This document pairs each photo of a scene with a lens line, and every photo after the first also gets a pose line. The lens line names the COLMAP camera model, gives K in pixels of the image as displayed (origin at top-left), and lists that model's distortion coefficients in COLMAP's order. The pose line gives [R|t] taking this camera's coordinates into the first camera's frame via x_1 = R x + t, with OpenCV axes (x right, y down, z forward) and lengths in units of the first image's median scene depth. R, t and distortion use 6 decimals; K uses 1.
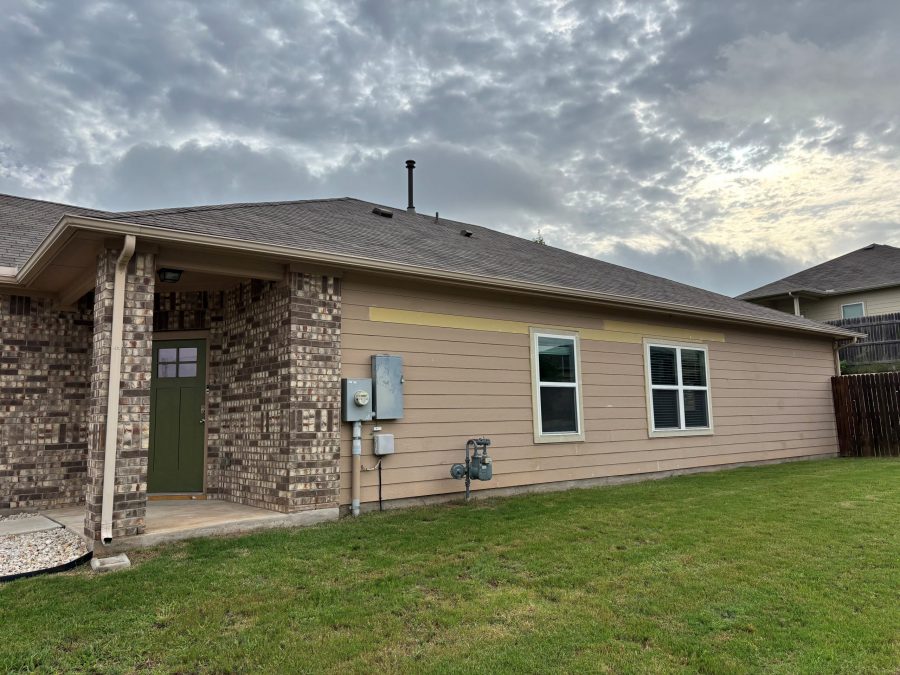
lens RADIAL K [[679.1, 0, 450.0], [0, 679.1, 337.5], [0, 0, 1]] dist [0.028058, -0.008546]
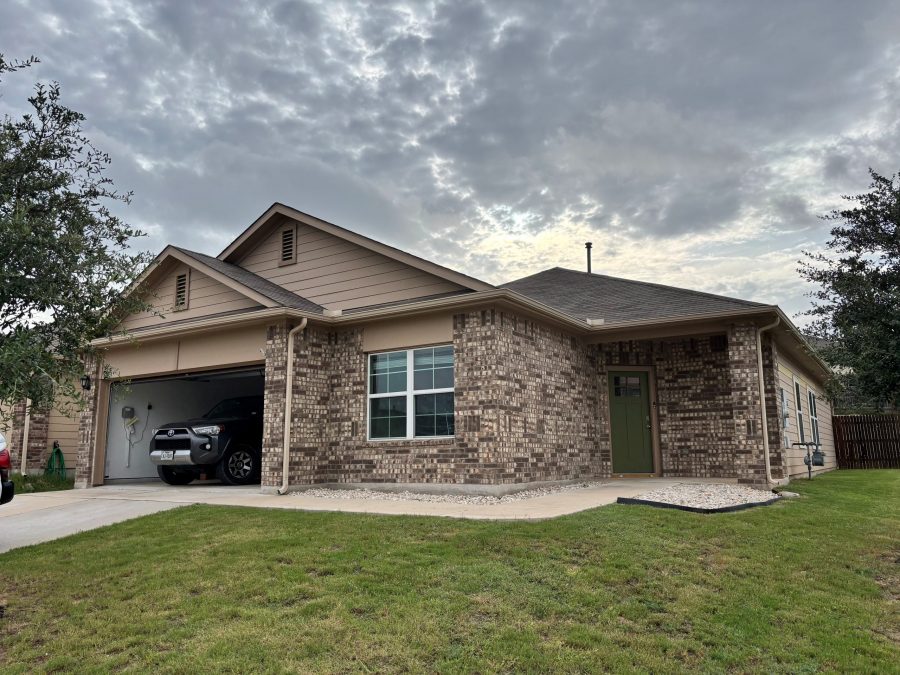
lens RADIAL K [[699.3, 0, 450.0], [0, 699.3, 337.5], [0, 0, 1]] dist [0.042354, -0.031051]
pose [[0.946729, 0.068377, 0.314689, -1.501308], [-0.049098, 0.996422, -0.068795, 0.064497], [-0.318267, 0.049680, 0.946698, -0.403680]]
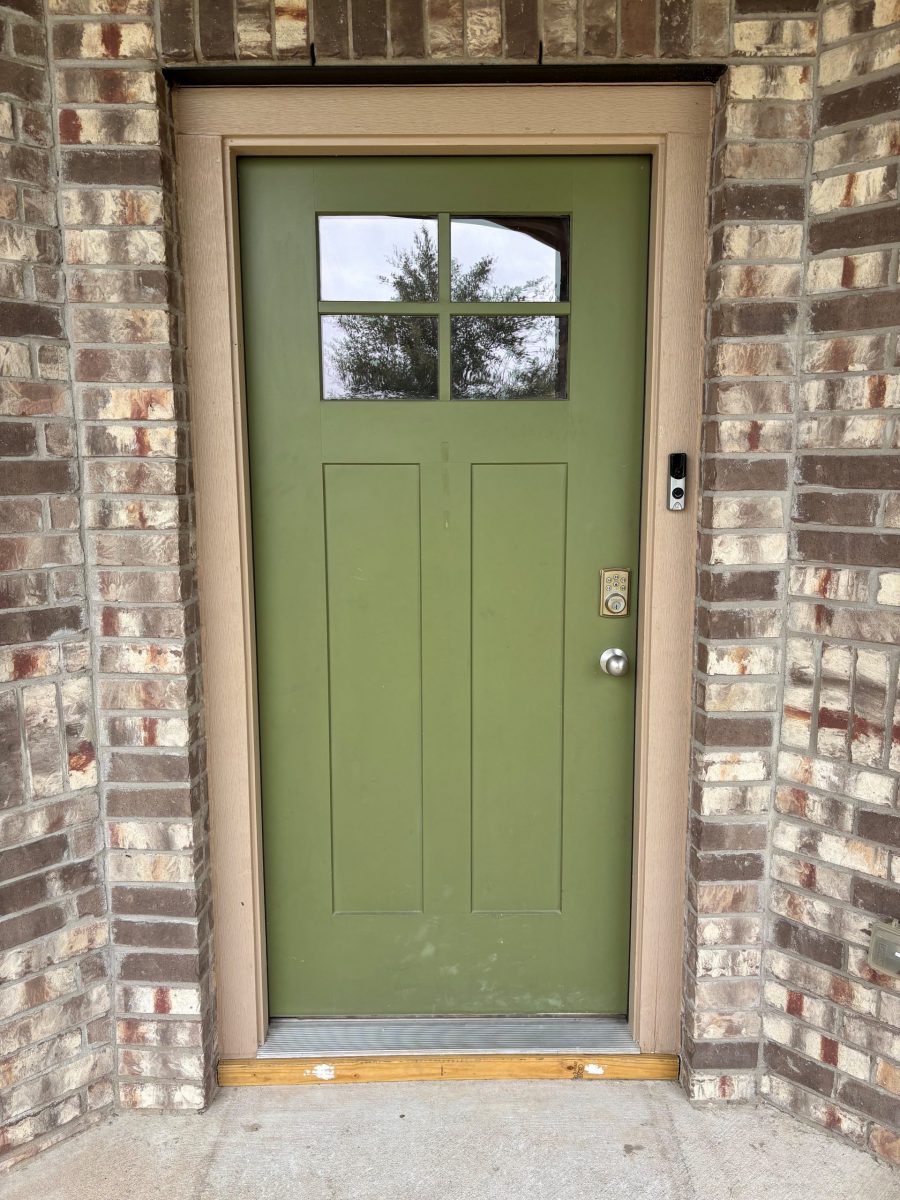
lens RADIAL K [[932.4, 0, 450.0], [0, 932.4, 600.0], [0, 0, 1]] dist [0.042354, -0.031051]
pose [[0.991360, -0.005716, 0.131042, -0.509877], [-0.030159, 0.962349, 0.270138, 0.051967], [-0.127652, -0.271756, 0.953862, 0.912486]]
